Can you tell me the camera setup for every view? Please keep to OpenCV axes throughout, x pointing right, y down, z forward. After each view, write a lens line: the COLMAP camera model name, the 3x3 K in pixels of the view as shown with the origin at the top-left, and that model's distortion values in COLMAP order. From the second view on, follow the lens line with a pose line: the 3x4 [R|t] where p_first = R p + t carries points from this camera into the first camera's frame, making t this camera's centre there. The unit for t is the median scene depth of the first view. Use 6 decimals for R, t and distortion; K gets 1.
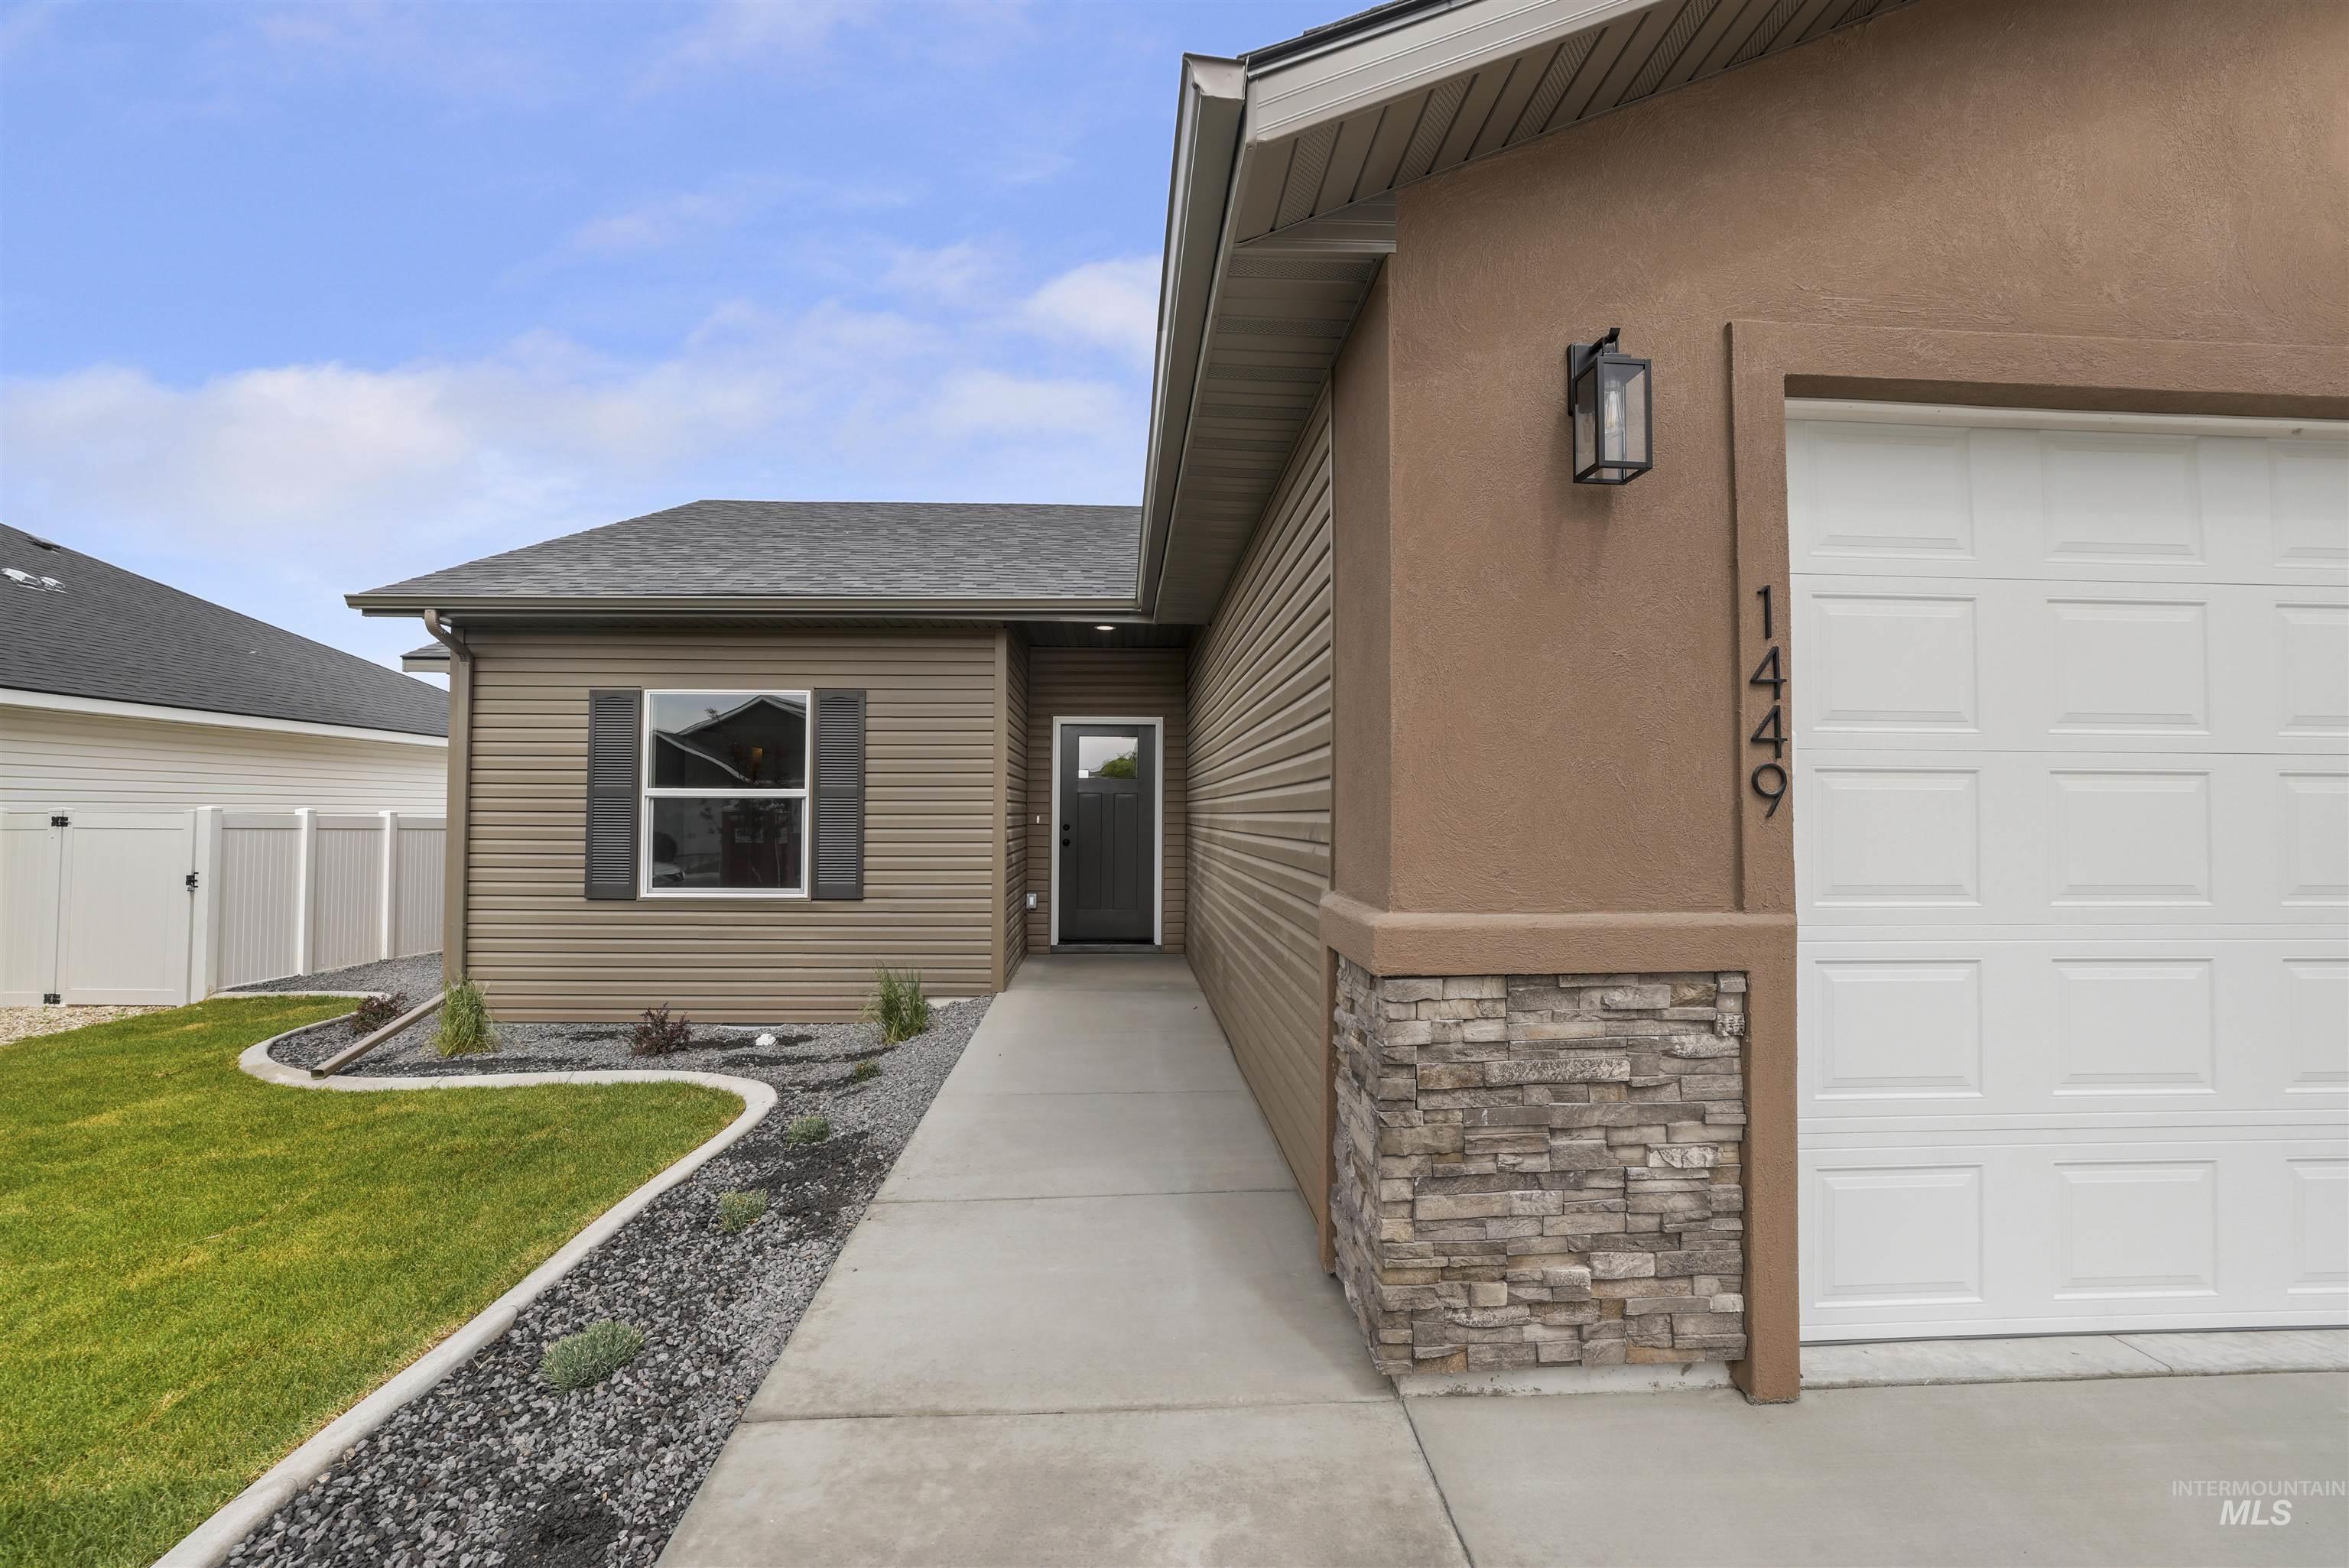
lens RADIAL K [[1026.1, 0, 1179.9], [0, 1026.1, 777.2], [0, 0, 1]] dist [-0.043676, 0.019729]
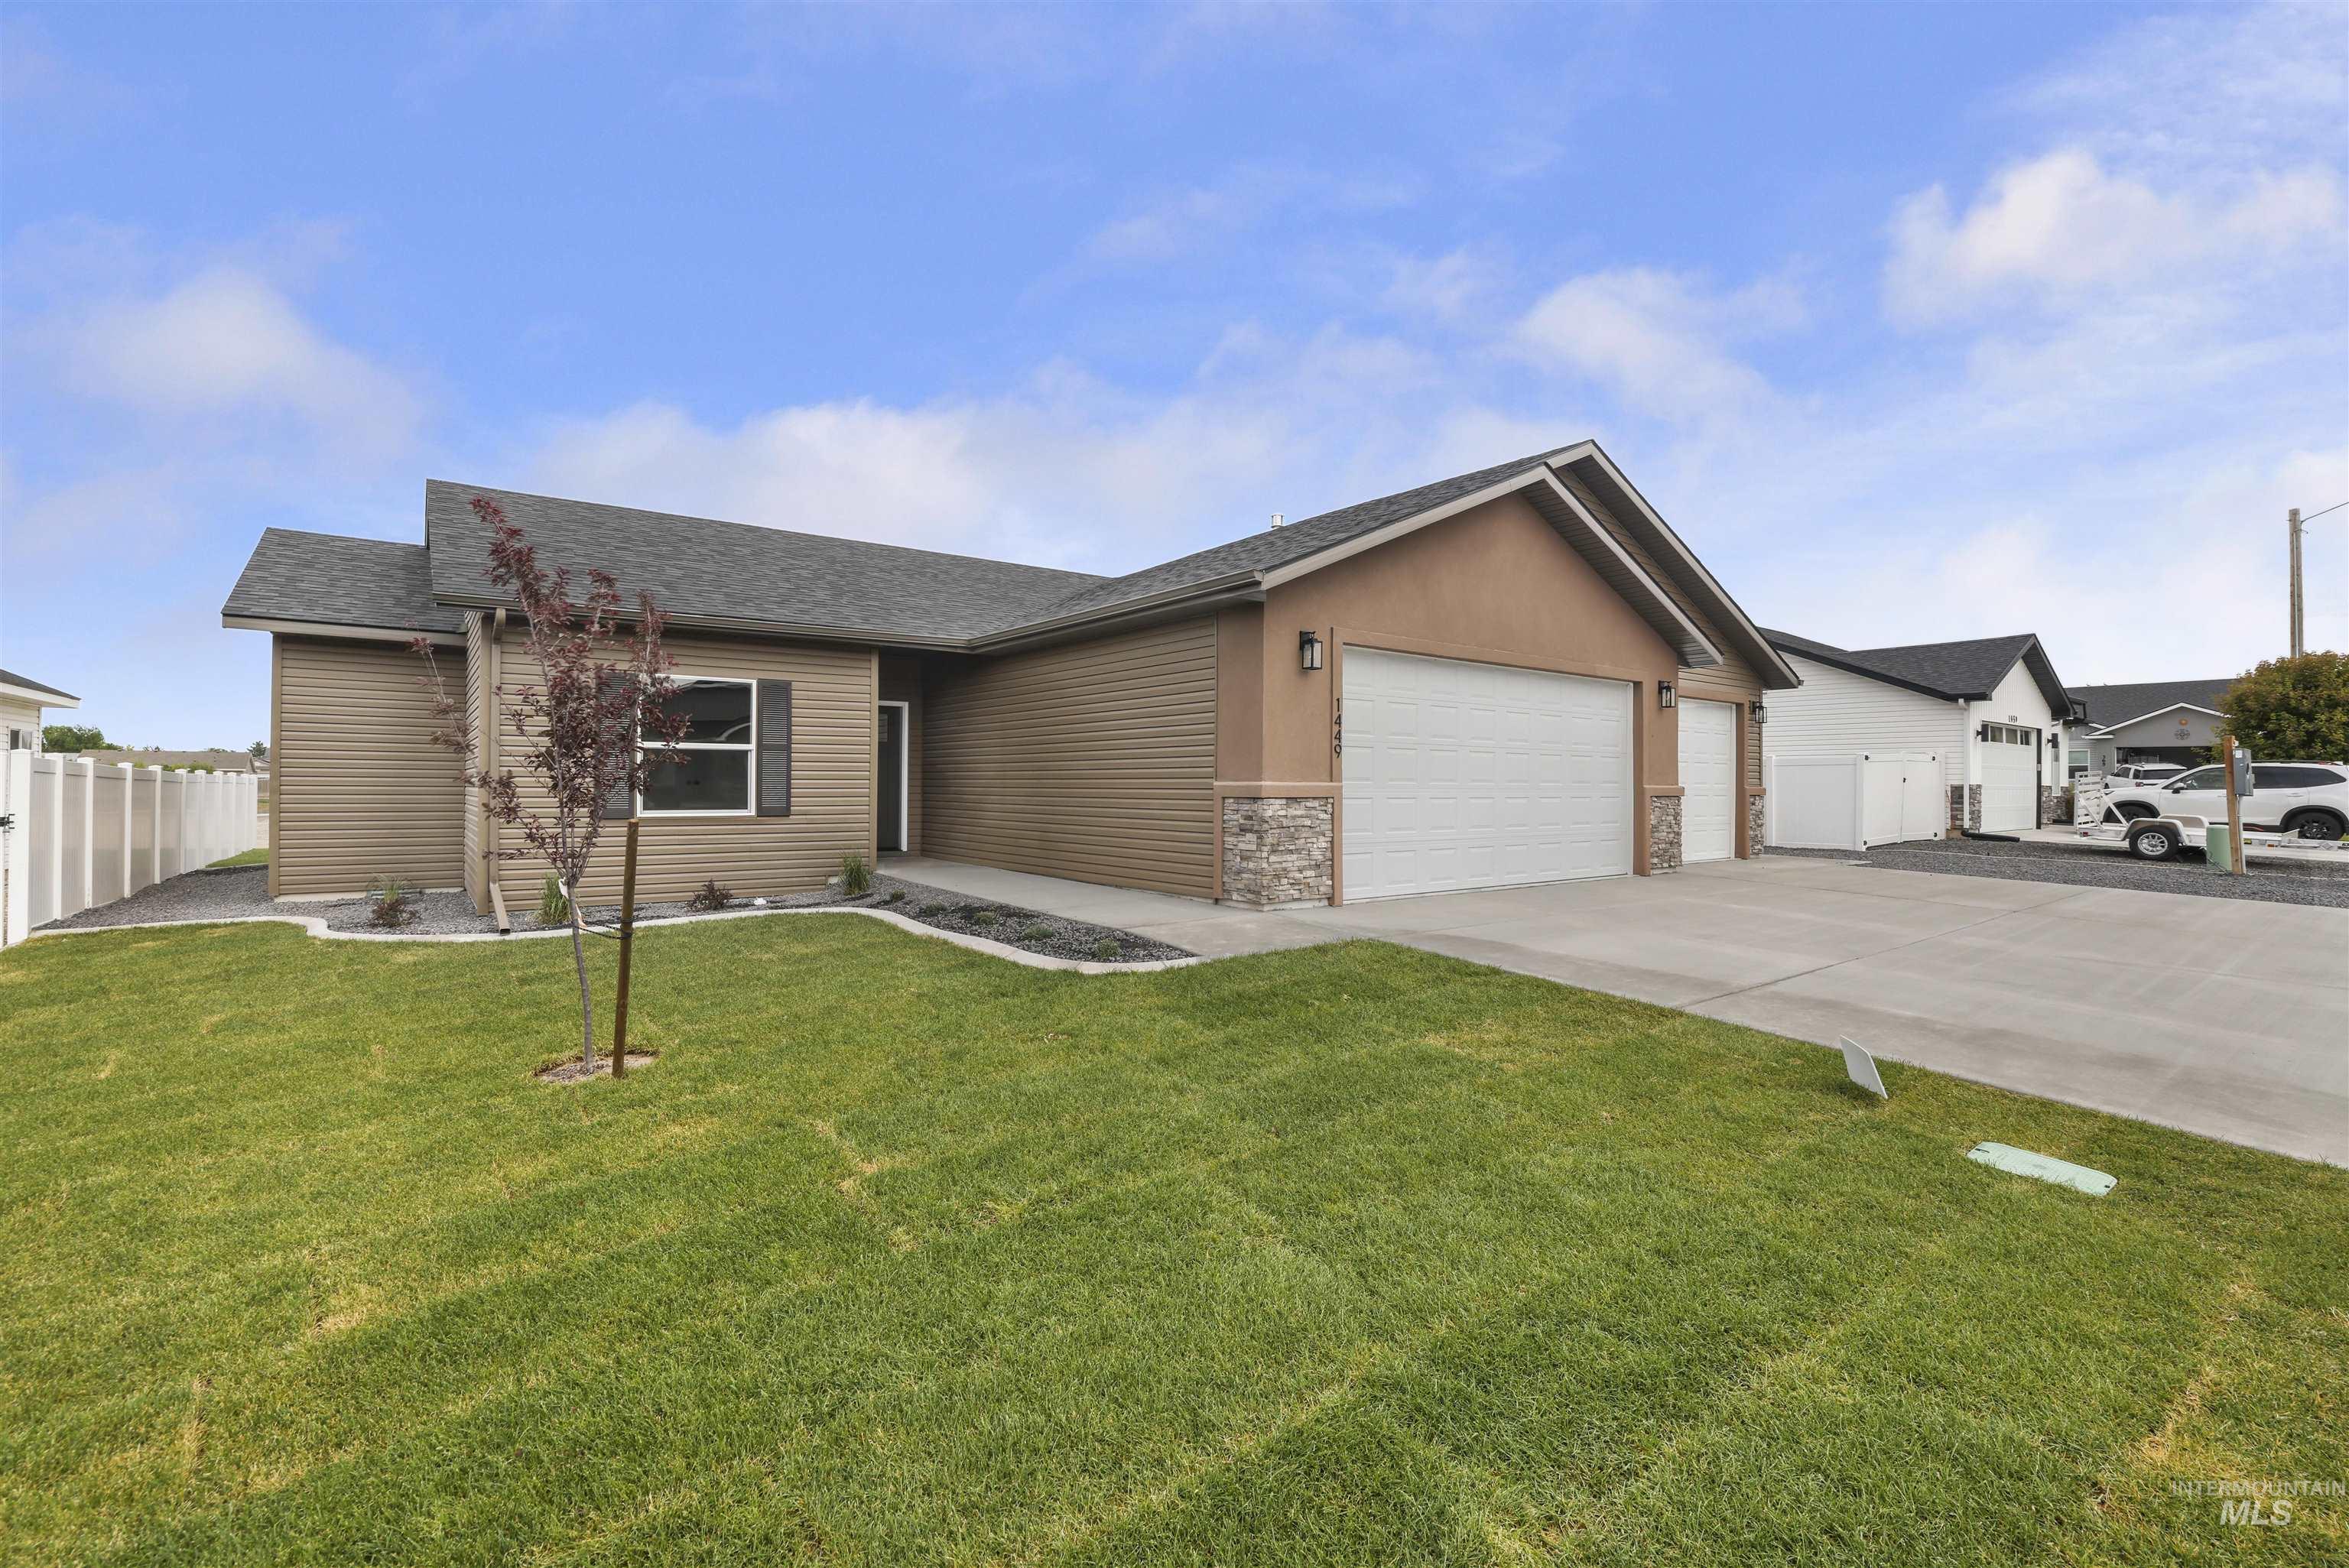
lens RADIAL K [[1026.1, 0, 1179.9], [0, 1026.1, 777.2], [0, 0, 1]] dist [-0.043676, 0.019729]
pose [[0.821436, 0.003071, 0.570292, -2.143553], [-0.020634, 0.999491, 0.024339, 0.031185], [-0.569927, -0.031760, 0.821082, -1.870883]]
